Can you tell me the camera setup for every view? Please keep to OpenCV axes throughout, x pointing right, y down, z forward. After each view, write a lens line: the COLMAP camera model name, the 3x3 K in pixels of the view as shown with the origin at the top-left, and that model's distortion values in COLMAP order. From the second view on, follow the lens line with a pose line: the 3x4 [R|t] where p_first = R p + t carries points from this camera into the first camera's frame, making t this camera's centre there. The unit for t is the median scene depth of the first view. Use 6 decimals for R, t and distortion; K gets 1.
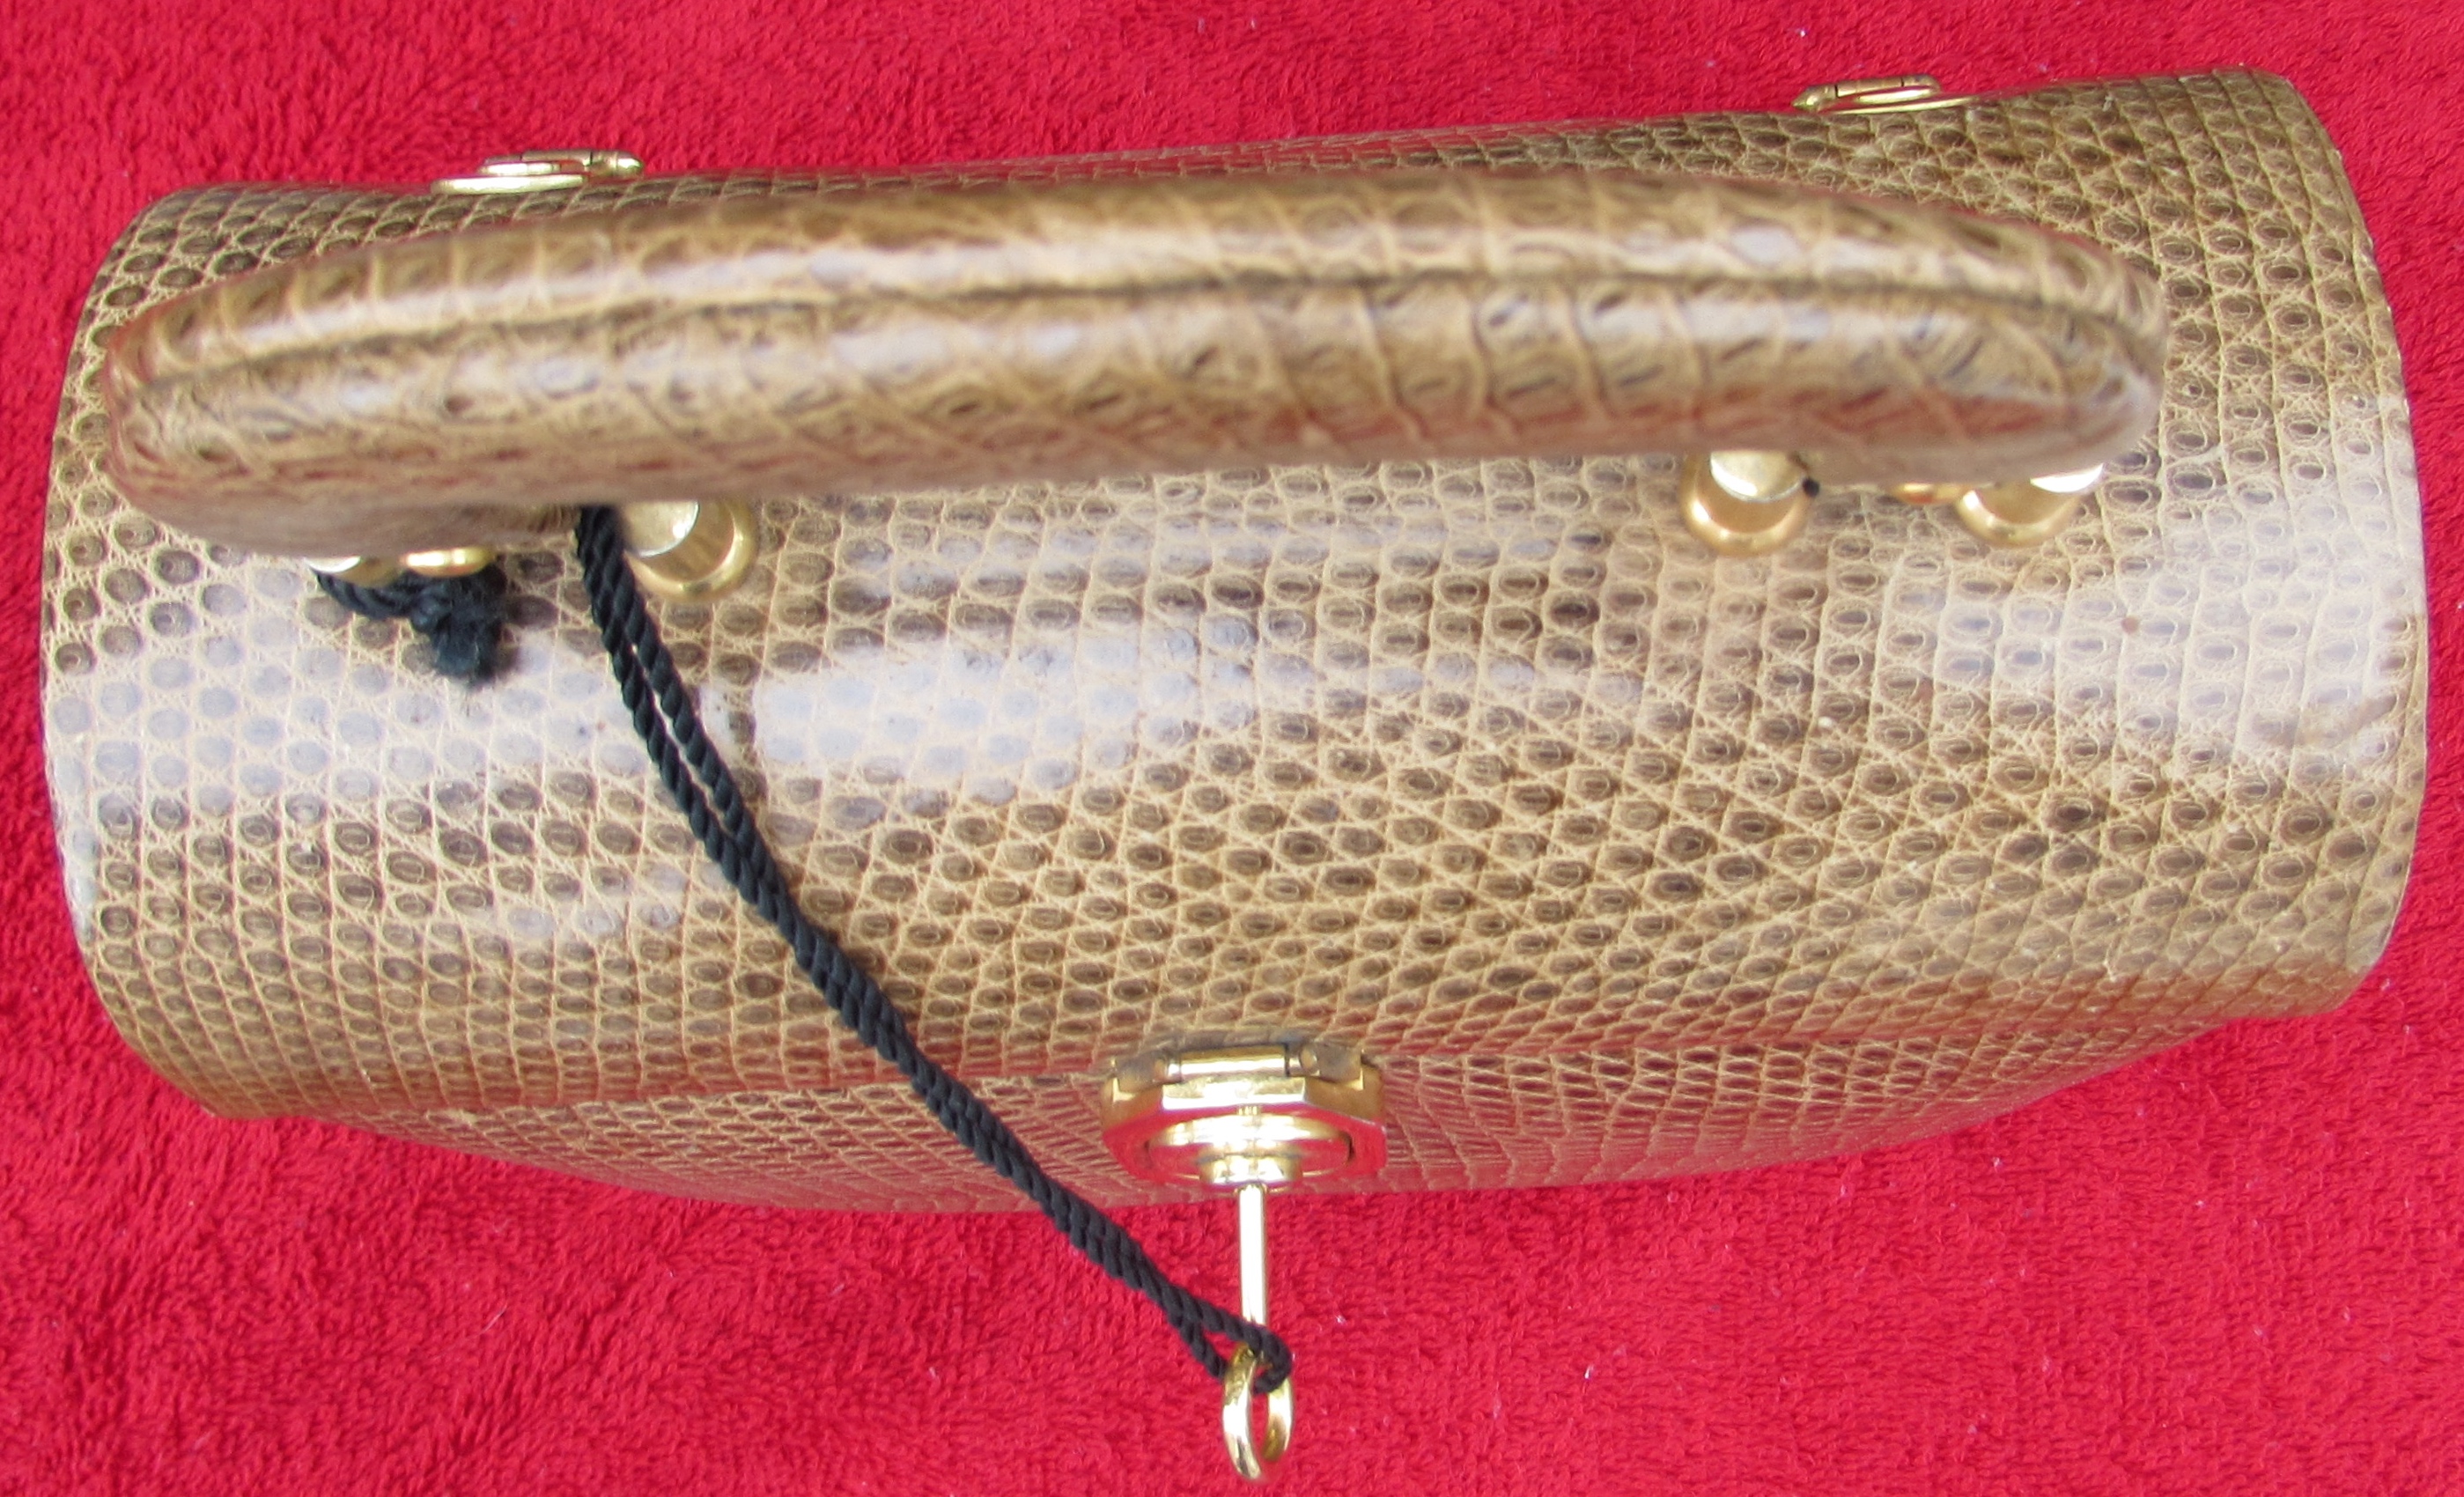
lens RADIAL K [[1822.6, 0, 1256.2], [0, 1822.6, 750.7], [0, 0, 1]] dist [-0.003604, -0.003032]
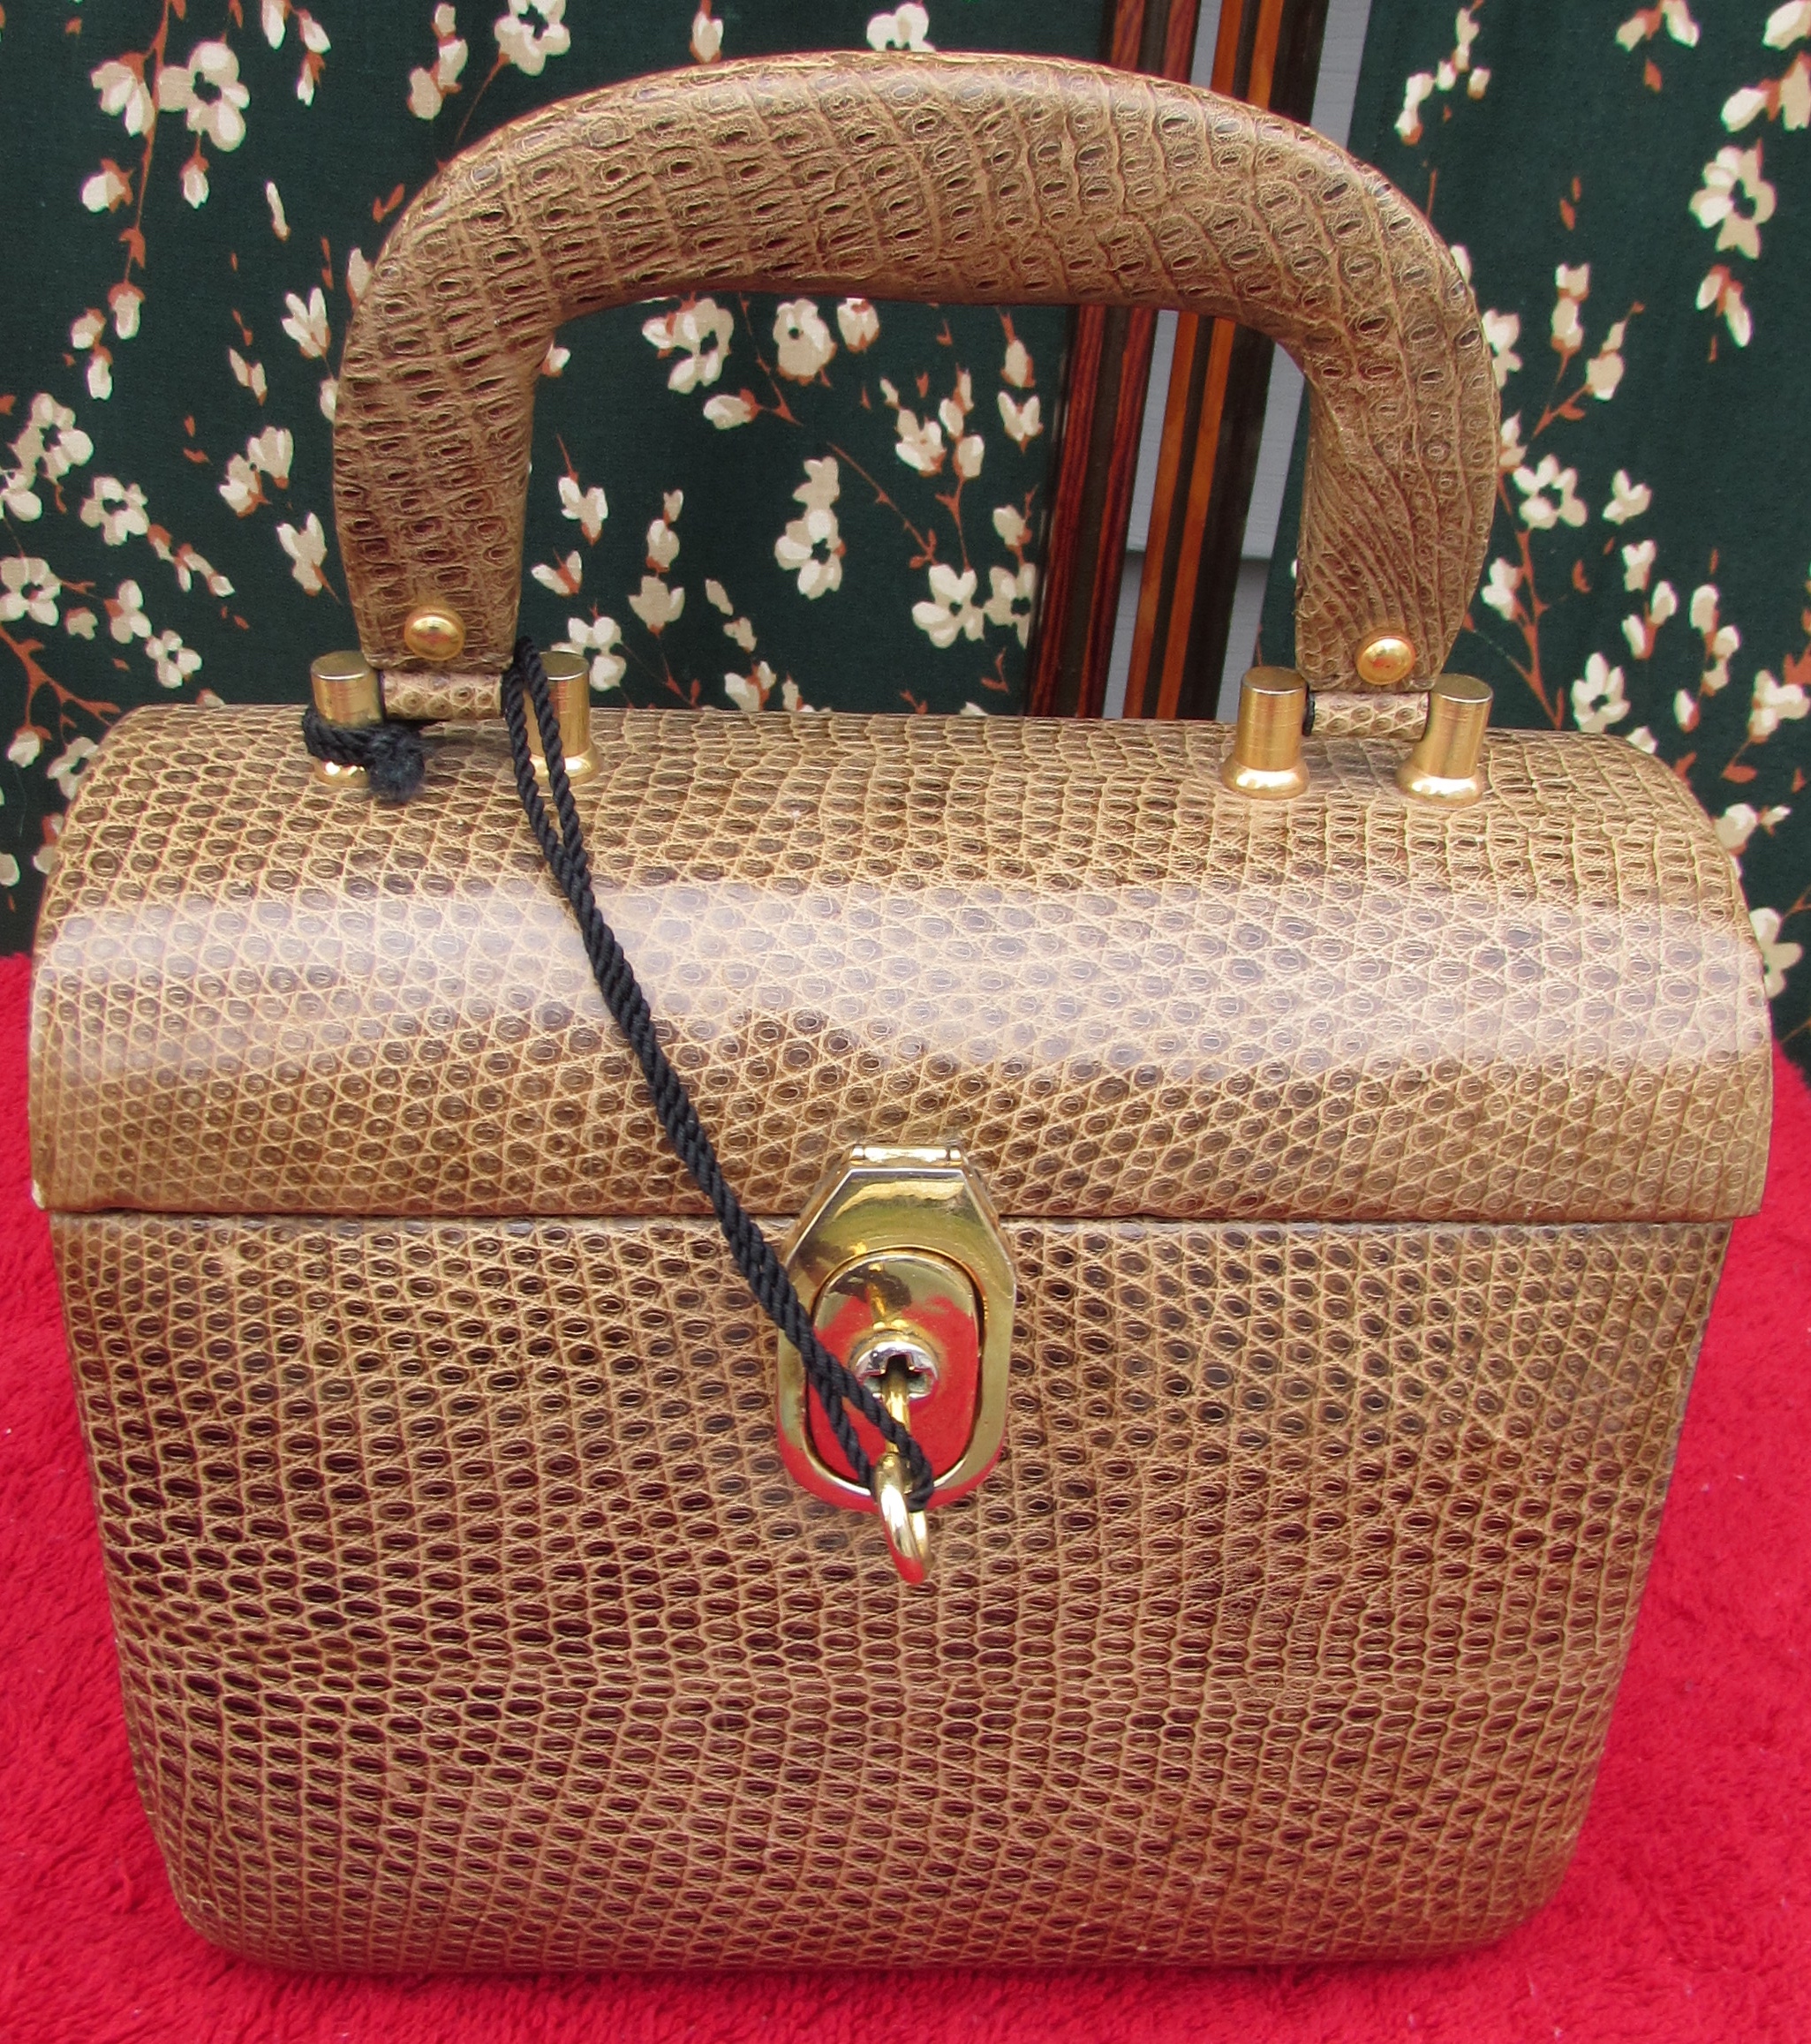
lens RADIAL K [[1507.2, 0, 887.9], [0, 1507.2, 1019.6], [0, 0, 1]] dist [0.006173, 0.001640]
pose [[0.997256, 0.067395, 0.030643, -0.071549], [-0.039487, 0.834310, -0.549879, 0.754998], [-0.062625, 0.547160, 0.834682, 0.088599]]
